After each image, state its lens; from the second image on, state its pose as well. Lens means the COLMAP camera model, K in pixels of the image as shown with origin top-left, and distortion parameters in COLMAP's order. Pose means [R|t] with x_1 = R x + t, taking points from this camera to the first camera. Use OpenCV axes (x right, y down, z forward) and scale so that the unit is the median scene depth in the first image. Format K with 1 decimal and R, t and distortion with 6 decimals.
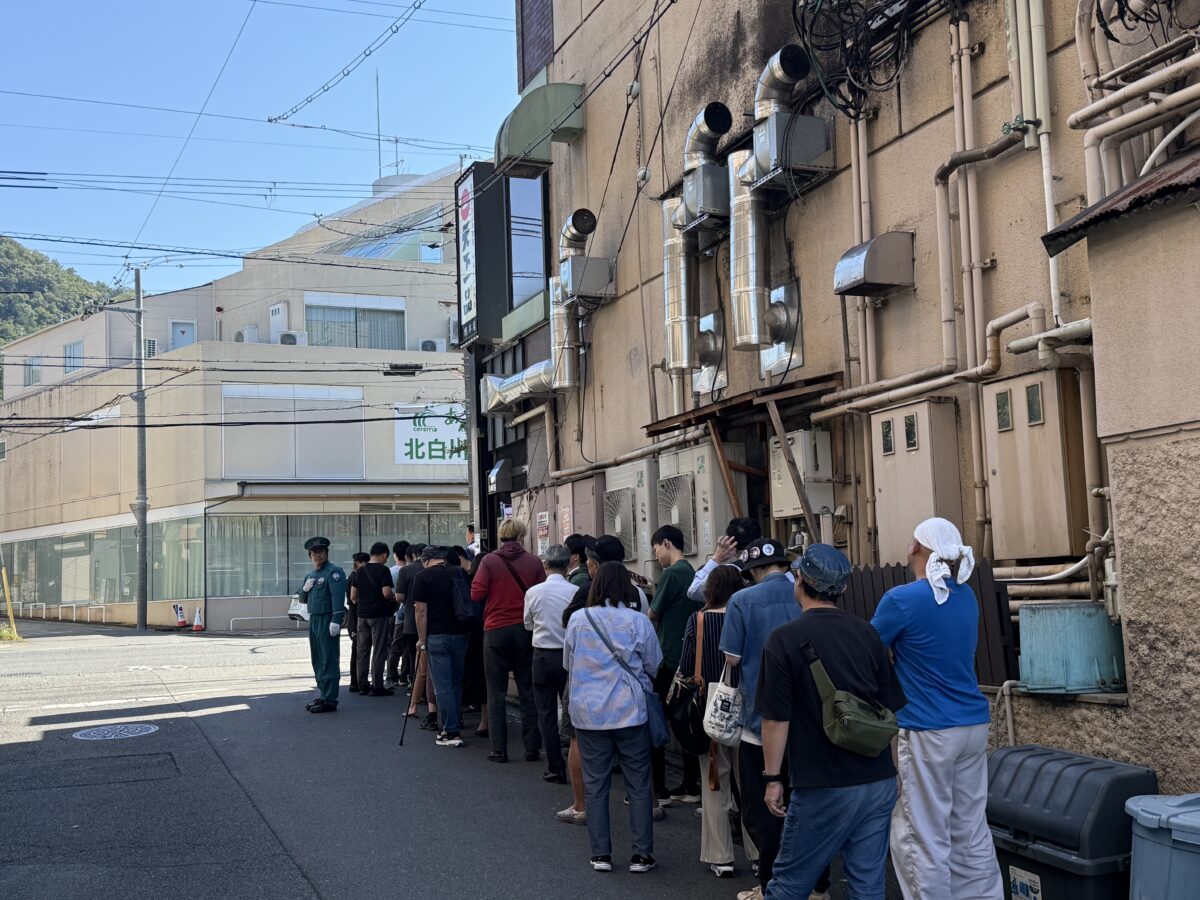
lens RADIAL K [[1382.5, 0, 600.0], [0, 1382.5, 447.2], [0, 0, 1]] dist [0.249669, 0.000000]
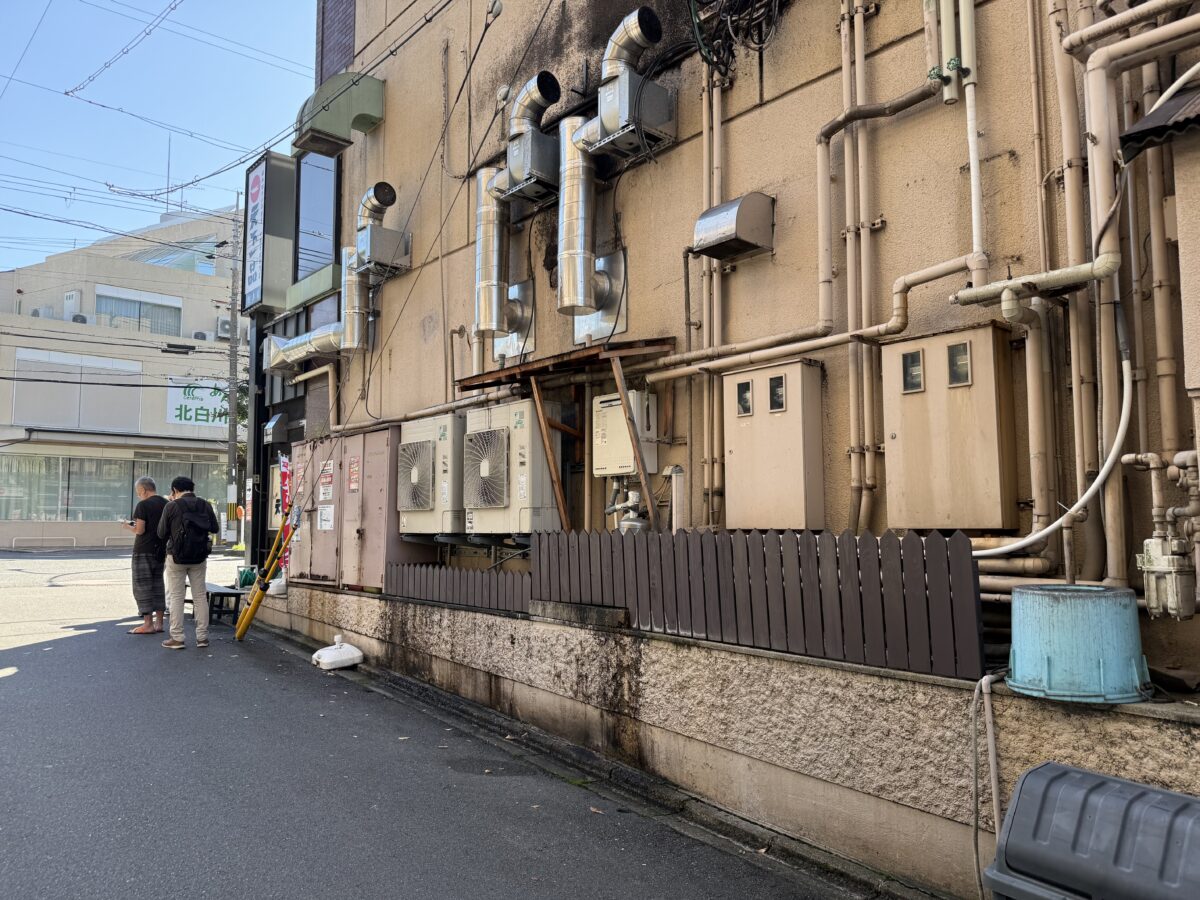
lens RADIAL K [[845.5, 0, 604.8], [0, 845.5, 451.8], [0, 0, 1]] dist [0.039985, -0.023388]
pose [[0.943592, 0.058145, 0.325964, -0.068428], [-0.063814, 0.997939, 0.006714, 0.027934], [-0.324902, -0.027136, 0.945358, 0.398664]]
